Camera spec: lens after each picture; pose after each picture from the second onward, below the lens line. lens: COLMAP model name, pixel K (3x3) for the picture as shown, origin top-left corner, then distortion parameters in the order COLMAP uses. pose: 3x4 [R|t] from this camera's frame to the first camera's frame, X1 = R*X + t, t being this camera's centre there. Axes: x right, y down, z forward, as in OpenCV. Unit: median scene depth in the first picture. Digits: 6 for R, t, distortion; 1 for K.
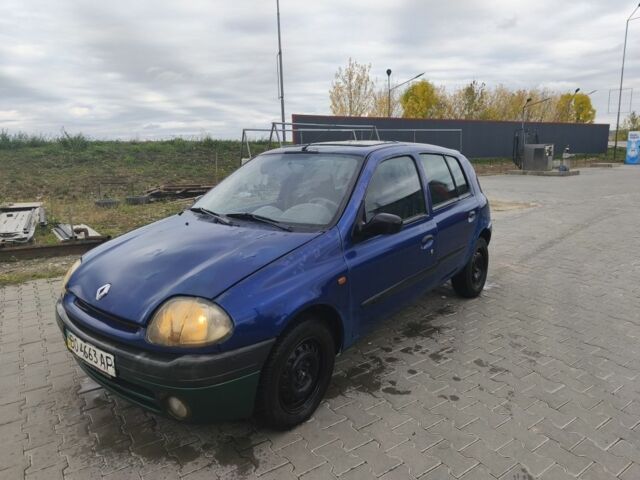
lens RADIAL K [[454.7, 0, 320.0], [0, 454.7, 240.0], [0, 0, 1]] dist [-0.027793, 0.001049]
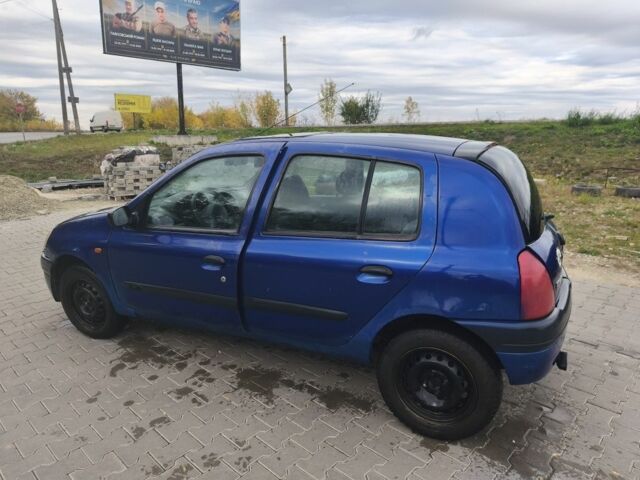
lens RADIAL K [[454.7, 0, 320.0], [0, 454.7, 240.0], [0, 0, 1]] dist [-0.027793, 0.001049]
pose [[0.201930, 0.246188, -0.947954, 1.050770], [-0.191126, 0.959189, 0.208392, -0.246330], [0.960570, 0.139098, 0.240741, 1.001676]]
